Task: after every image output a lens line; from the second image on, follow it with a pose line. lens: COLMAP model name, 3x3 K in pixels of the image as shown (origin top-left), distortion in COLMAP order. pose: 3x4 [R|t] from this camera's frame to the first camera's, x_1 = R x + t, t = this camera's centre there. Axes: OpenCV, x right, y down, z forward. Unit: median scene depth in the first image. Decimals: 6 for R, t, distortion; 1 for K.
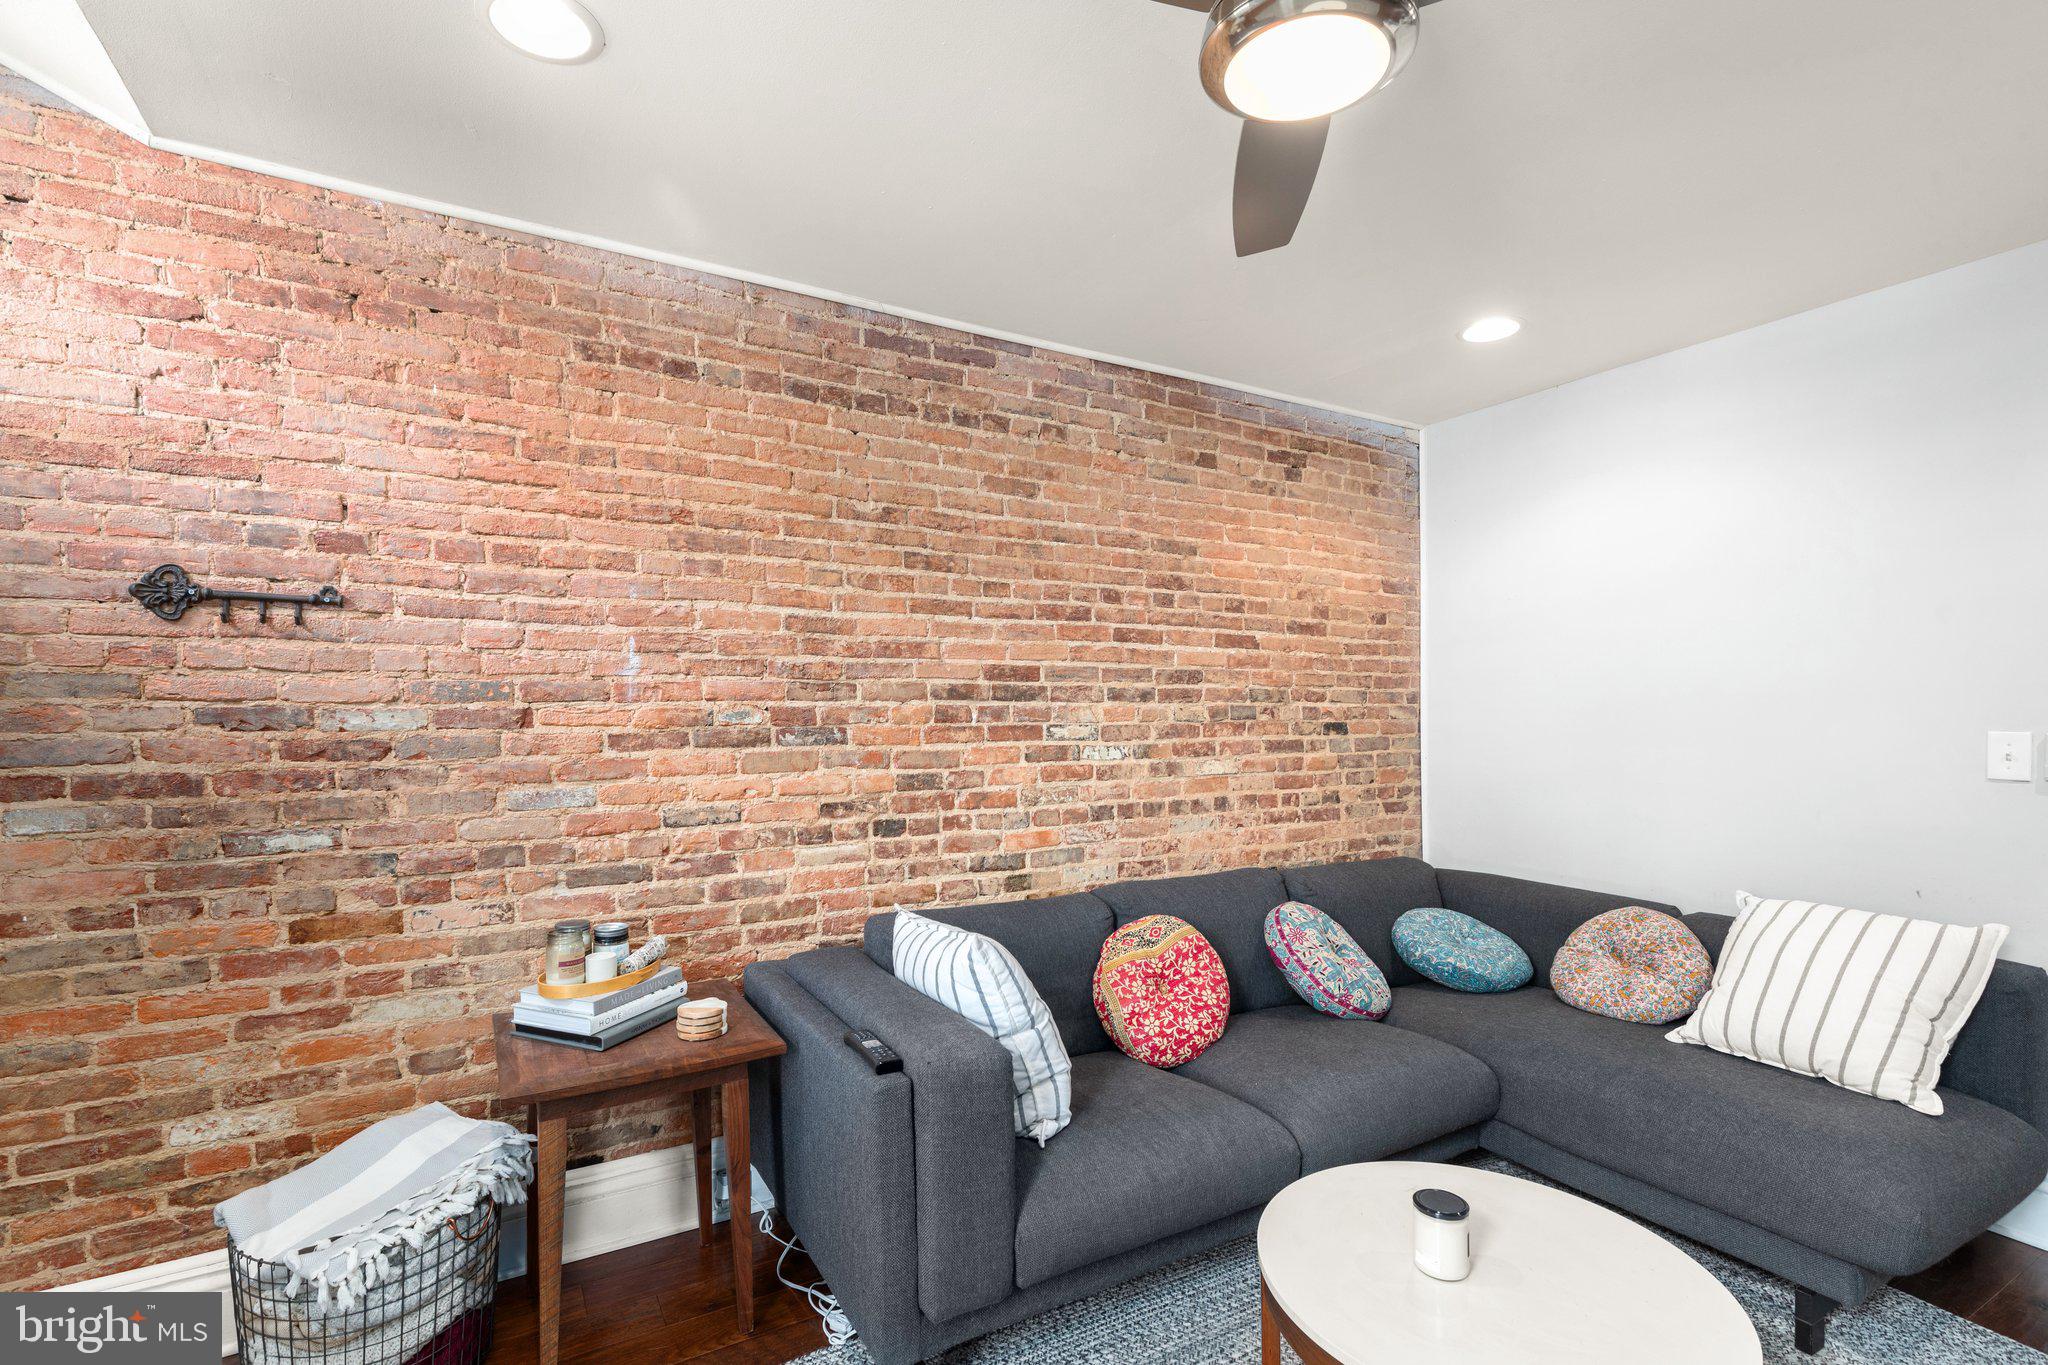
lens RADIAL K [[939.4, 0, 1025.2], [0, 939.4, 716.1], [0, 0, 1]] dist [0.015494, -0.000007]
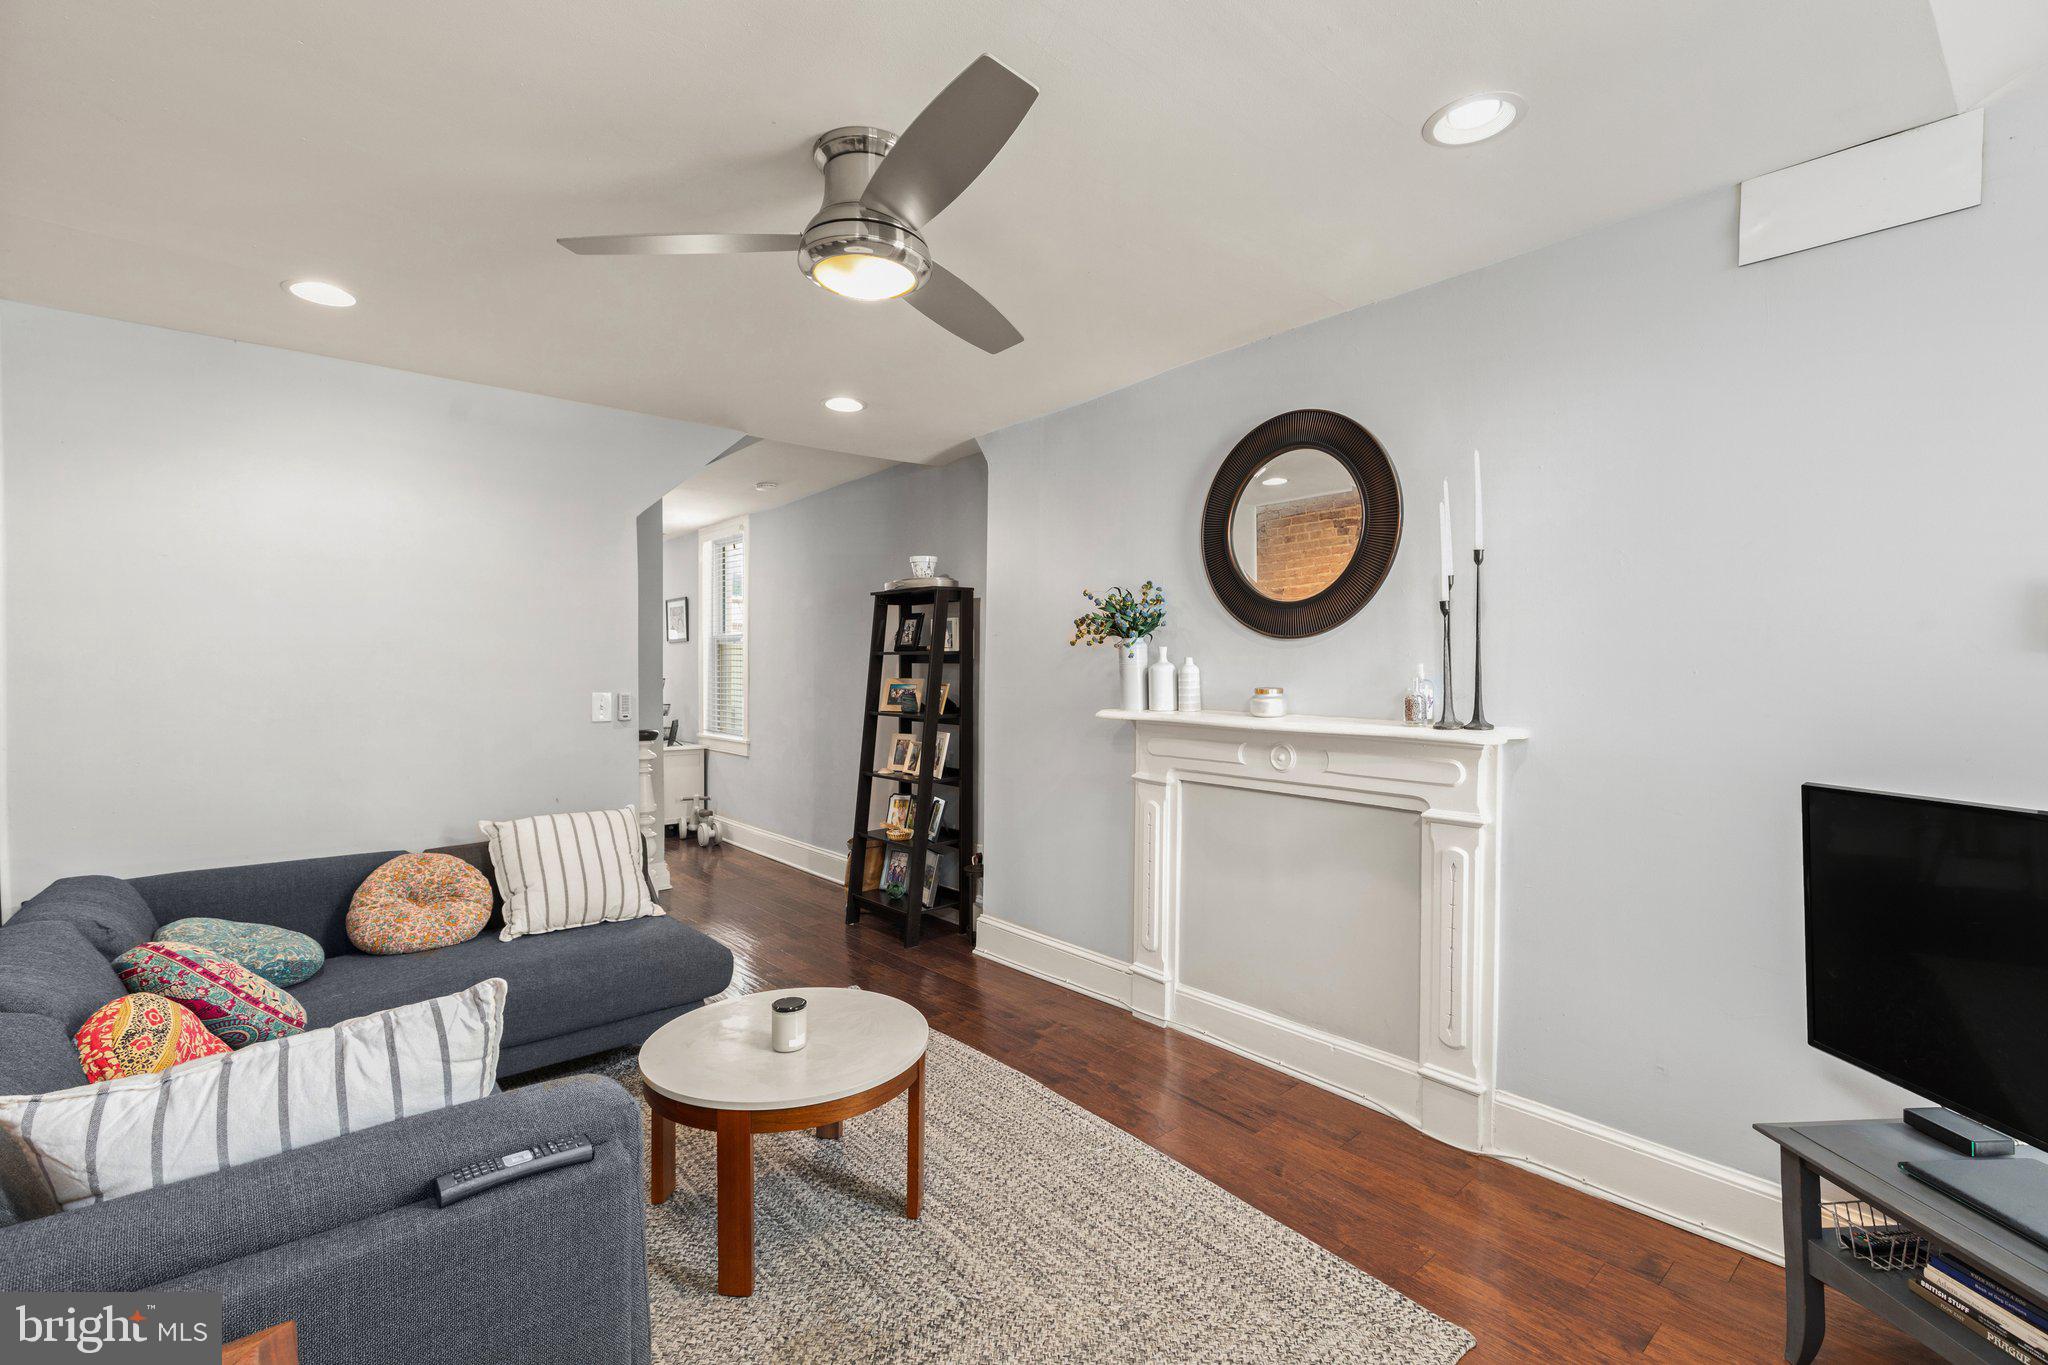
lens RADIAL K [[912.6, 0, 1028.9], [0, 912.6, 674.4], [0, 0, 1]] dist [0.003652, -0.000104]
pose [[-0.179664, -0.000983, 0.983728, -0.610594], [0.007629, 0.999968, 0.002392, -0.014418], [-0.983699, 0.007935, -0.179650, 0.481948]]
